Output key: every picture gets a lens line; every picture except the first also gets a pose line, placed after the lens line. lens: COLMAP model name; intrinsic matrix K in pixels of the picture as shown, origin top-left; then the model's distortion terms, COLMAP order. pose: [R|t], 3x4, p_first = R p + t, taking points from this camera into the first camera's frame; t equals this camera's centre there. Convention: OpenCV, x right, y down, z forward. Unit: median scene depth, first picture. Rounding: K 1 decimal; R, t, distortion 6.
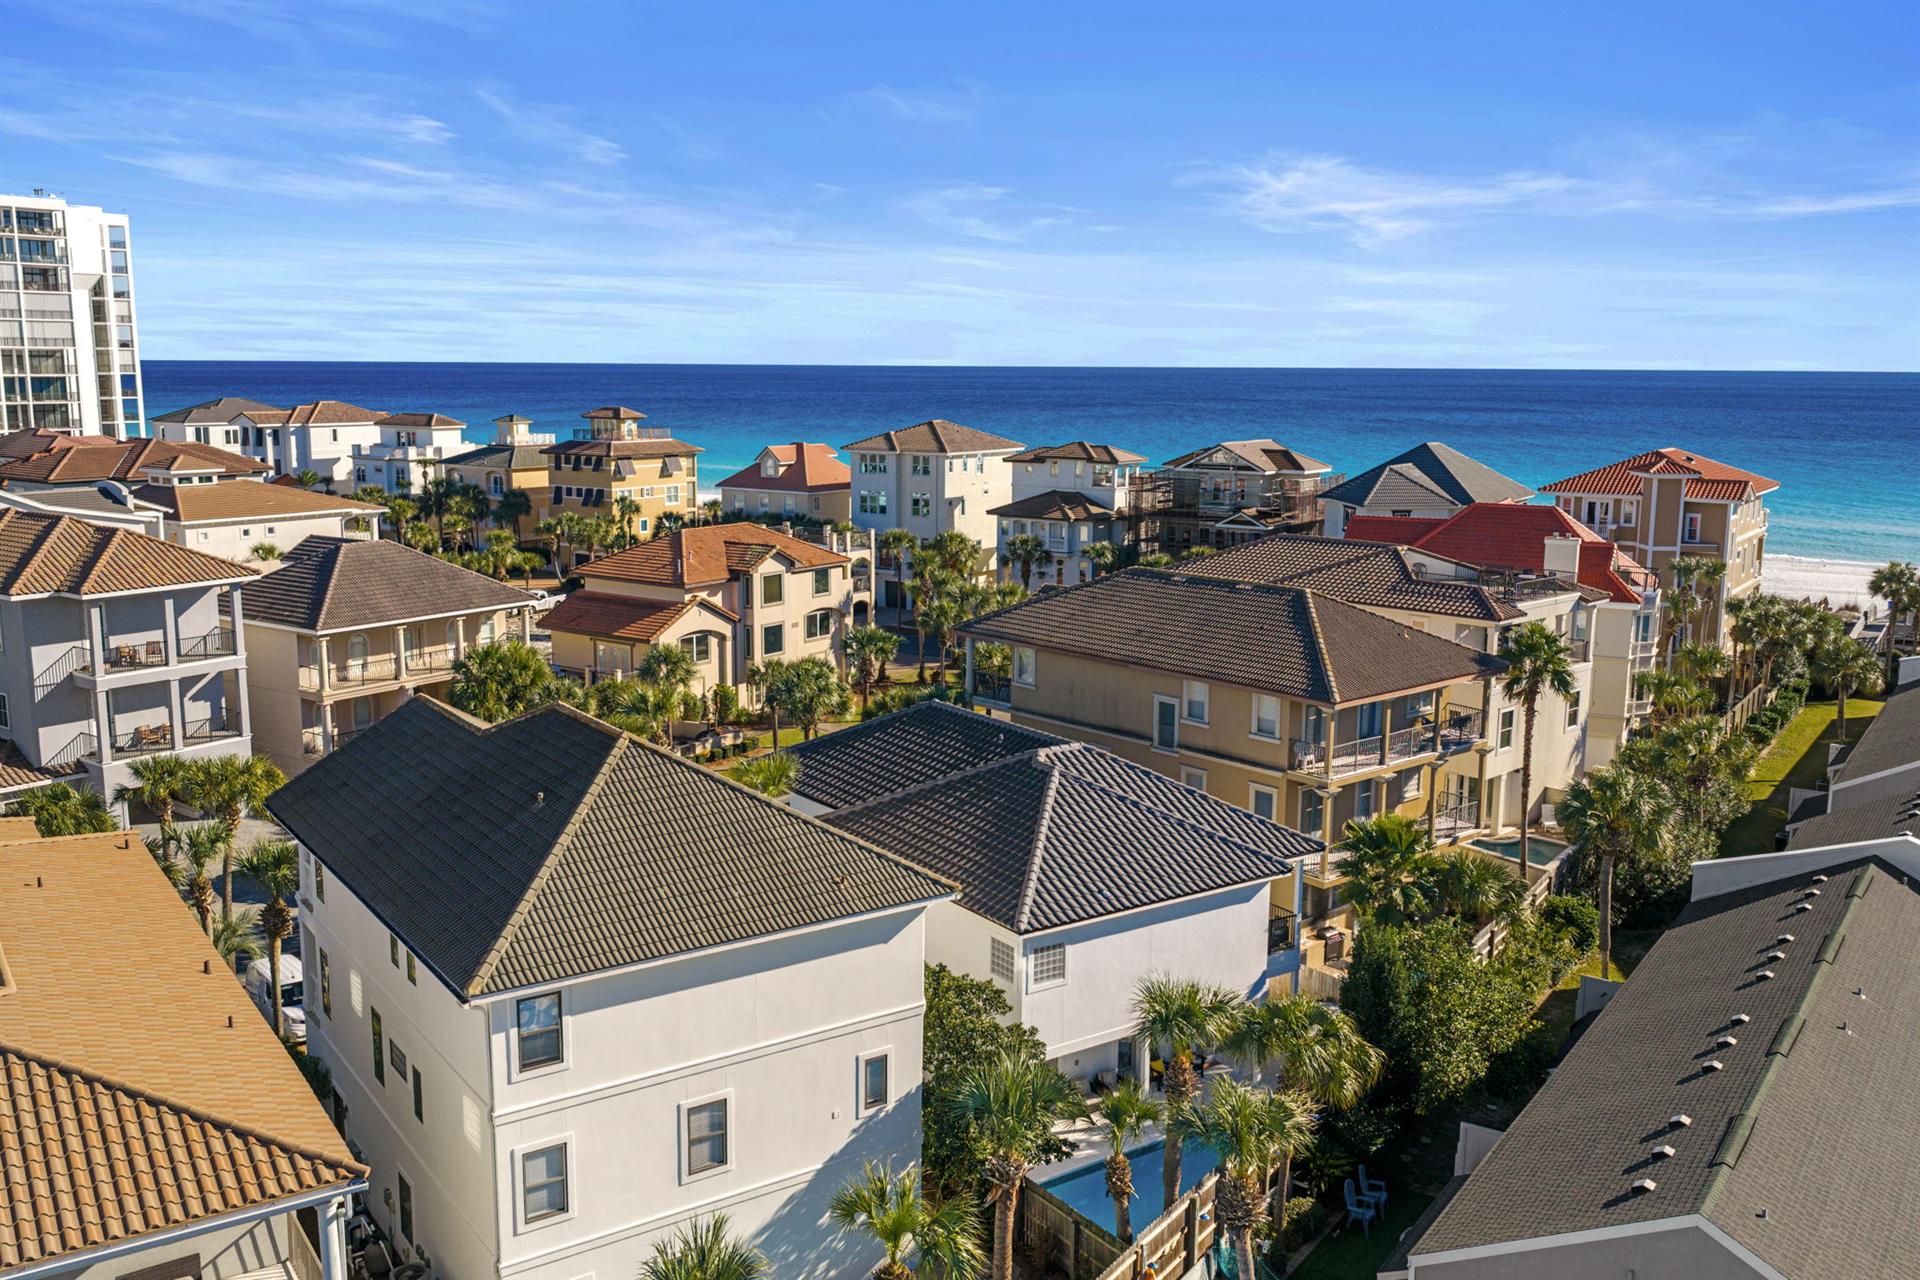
lens RADIAL K [[1640.6, 0, 960.0], [0, 1640.6, 640.0], [0, 0, 1]] dist [0.012094, -0.007712]
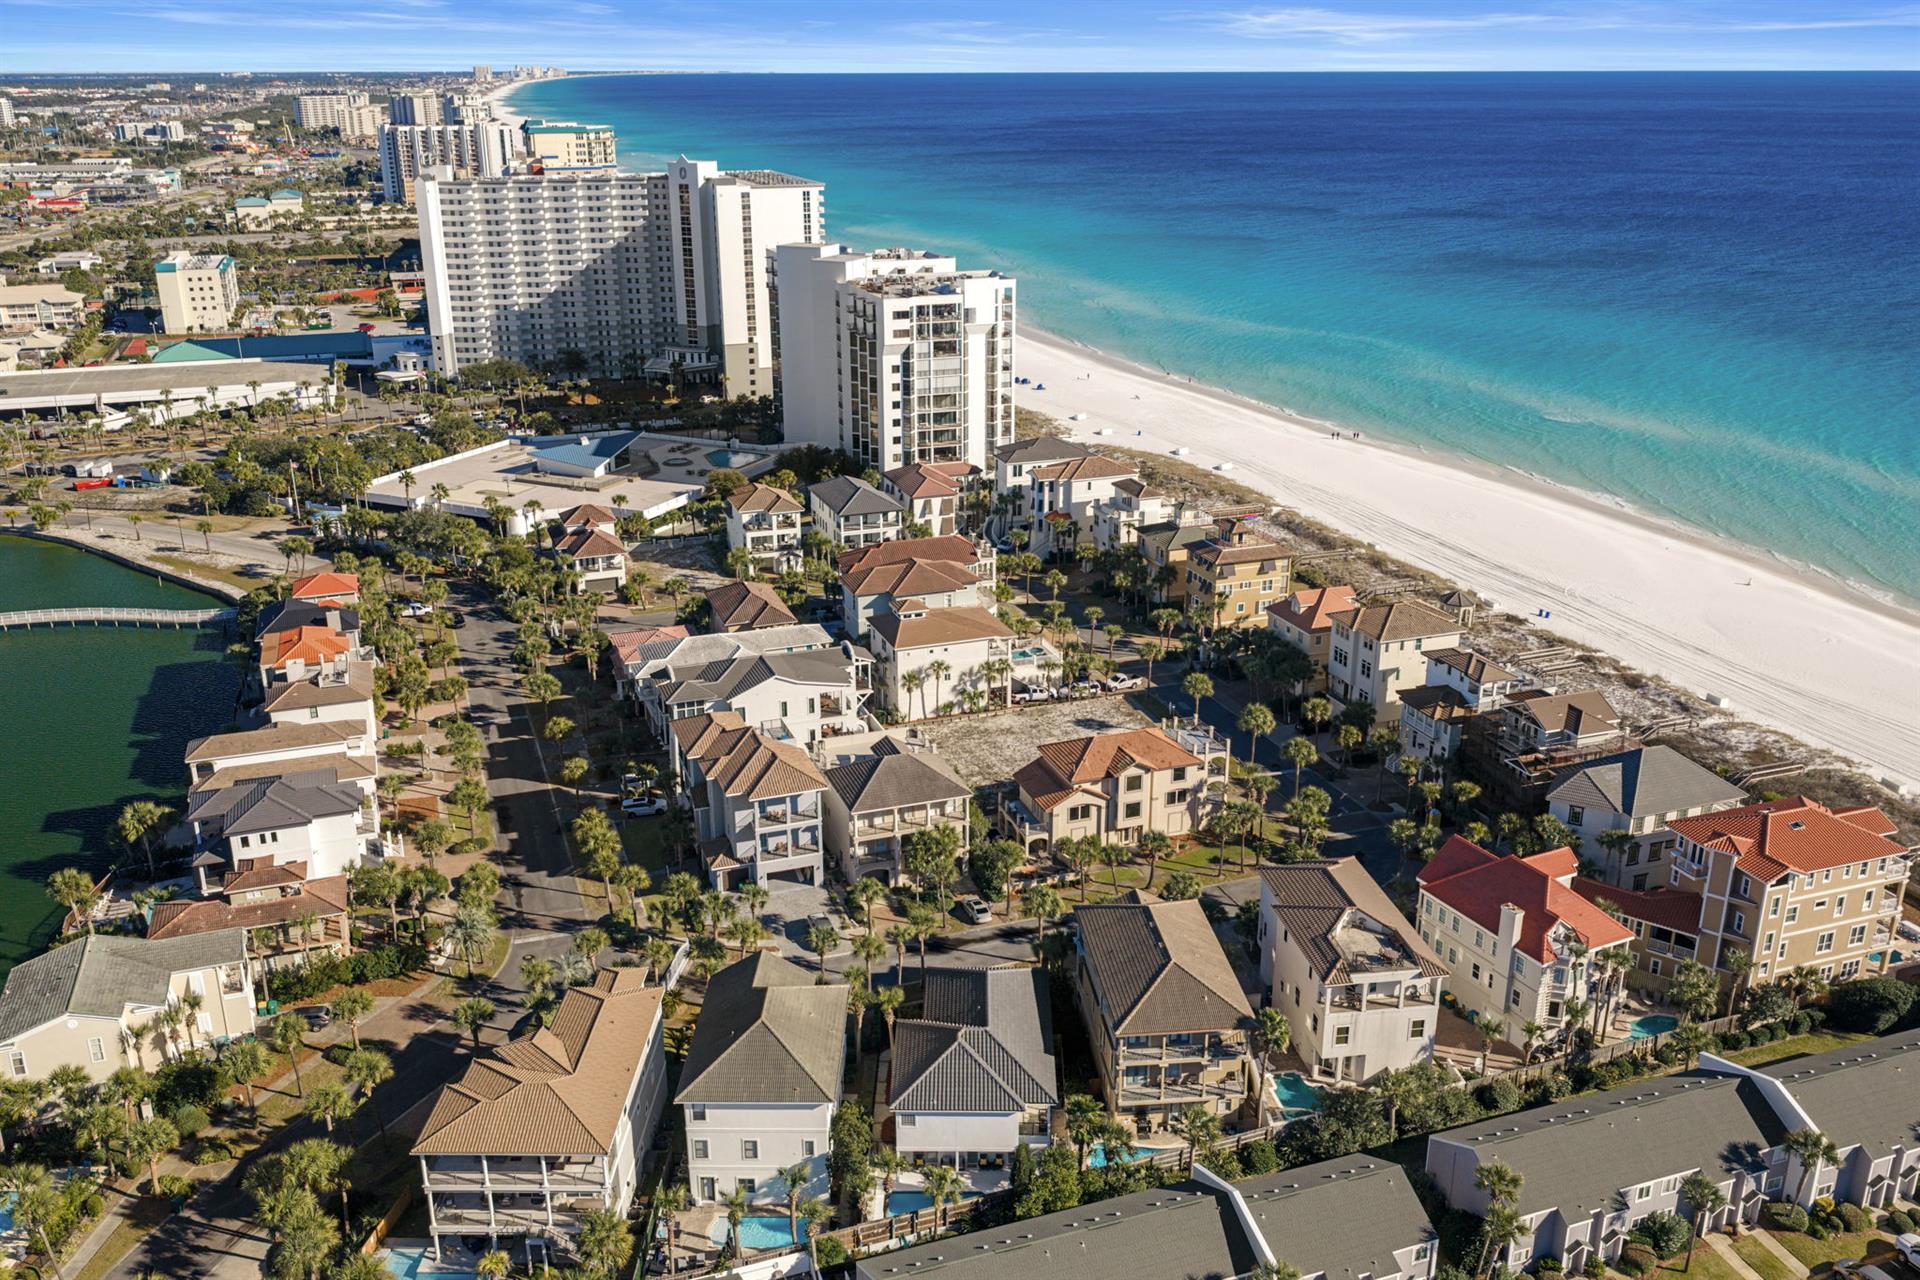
lens RADIAL K [[1640.6, 0, 960.0], [0, 1640.6, 640.0], [0, 0, 1]] dist [0.012094, -0.007712]
pose [[0.810456, 0.189959, -0.554145, 0.630447], [-0.087862, 0.974680, 0.205617, -0.489823], [0.579173, -0.117956, 0.806626, -0.455991]]
